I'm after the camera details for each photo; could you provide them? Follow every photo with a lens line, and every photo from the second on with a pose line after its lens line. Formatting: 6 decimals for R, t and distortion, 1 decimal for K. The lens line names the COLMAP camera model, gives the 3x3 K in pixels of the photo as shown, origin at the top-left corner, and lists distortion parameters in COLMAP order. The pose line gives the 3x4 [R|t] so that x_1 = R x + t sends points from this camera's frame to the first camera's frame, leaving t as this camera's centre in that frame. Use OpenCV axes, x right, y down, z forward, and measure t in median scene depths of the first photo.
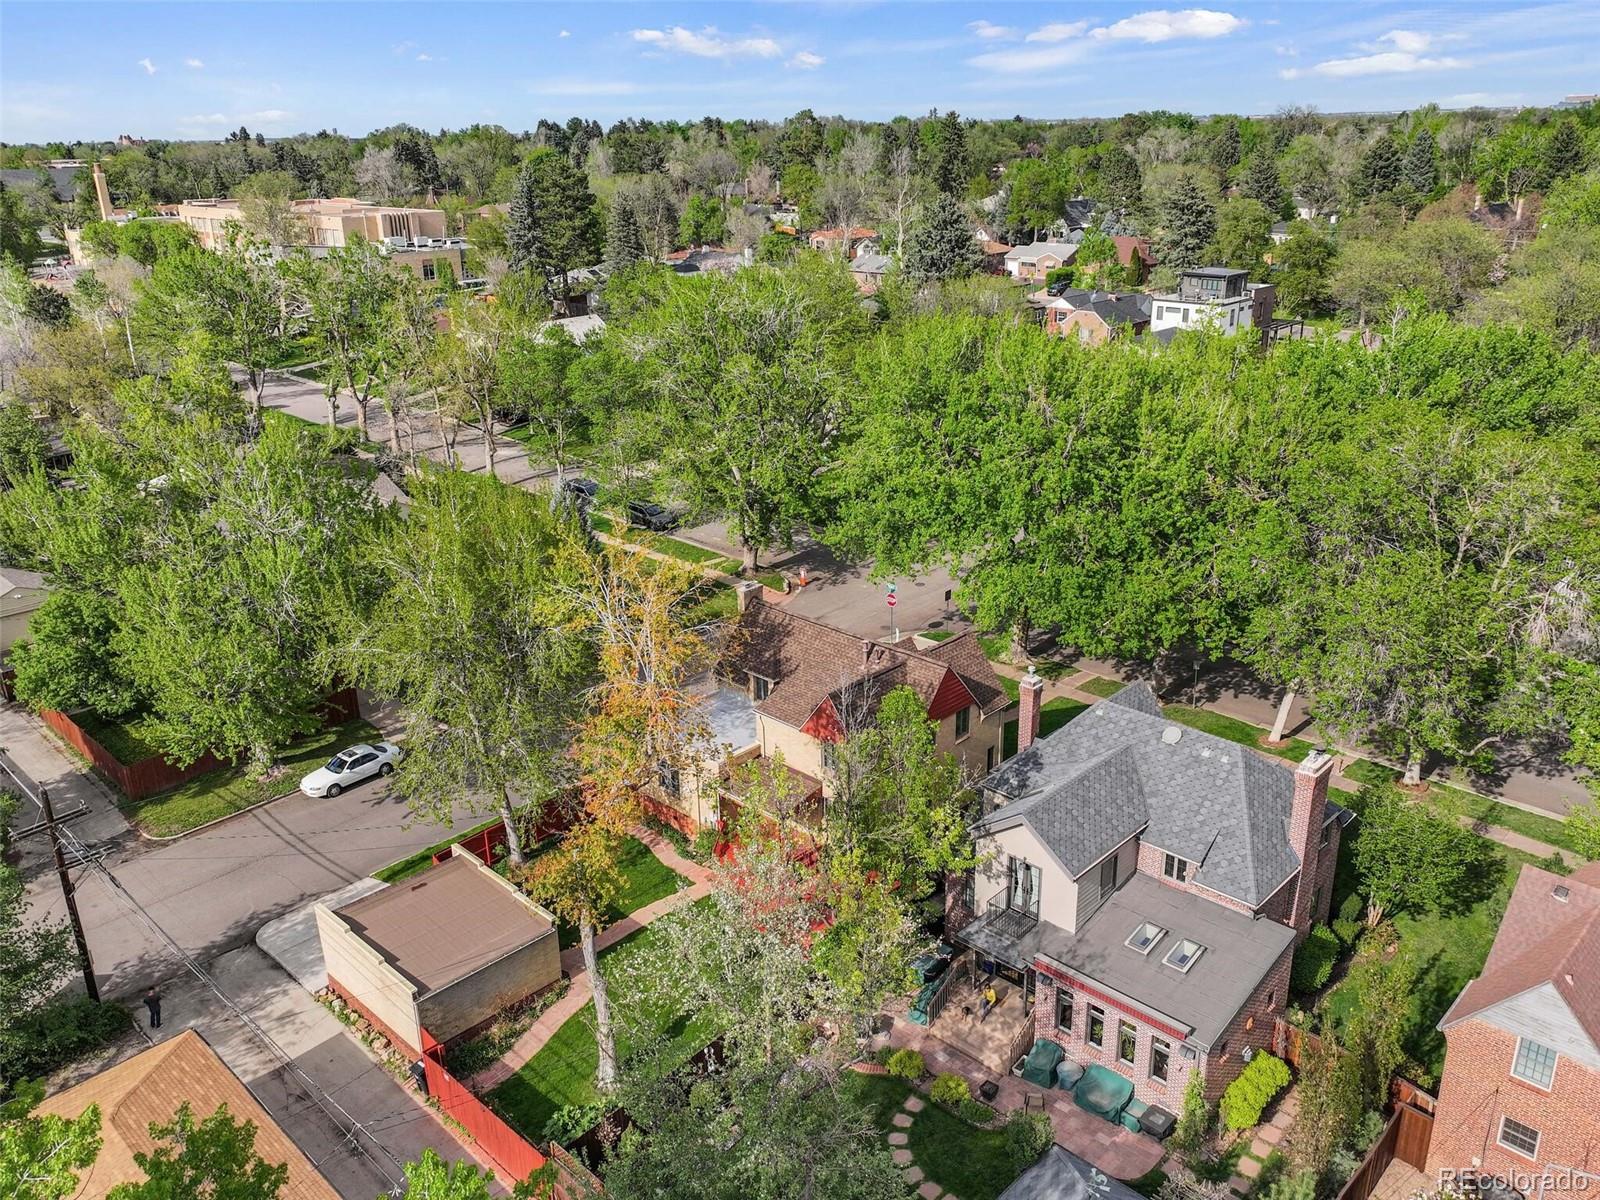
lens RADIAL K [[1256.8, 0, 803.2], [0, 1256.8, 603.7], [0, 0, 1]] dist [0.008693, 0.001928]
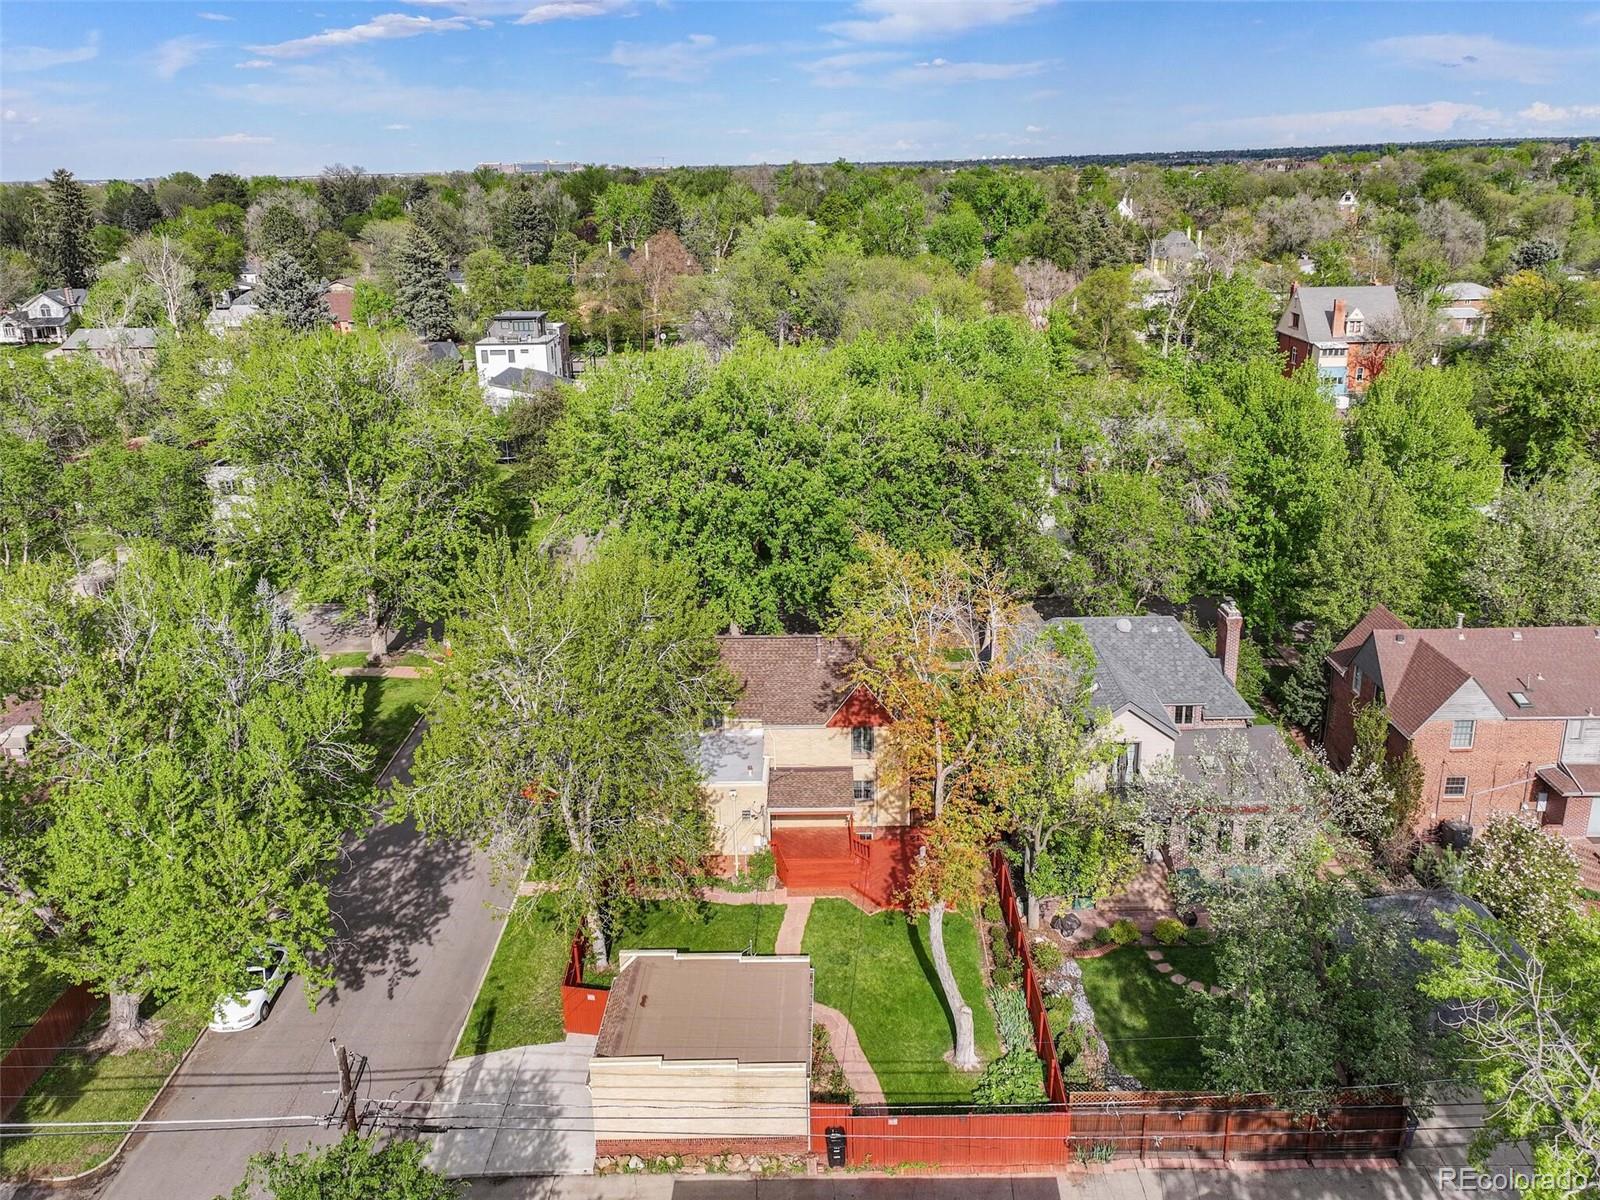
lens RADIAL K [[1256.8, 0, 795.8], [0, 1256.8, 595.6], [0, 0, 1]] dist [0.008693, 0.001928]
pose [[0.725766, -0.218697, 0.652254, -0.684037], [0.252393, 0.966657, 0.043276, -0.056642], [-0.639970, 0.133216, 0.756764, 0.208833]]
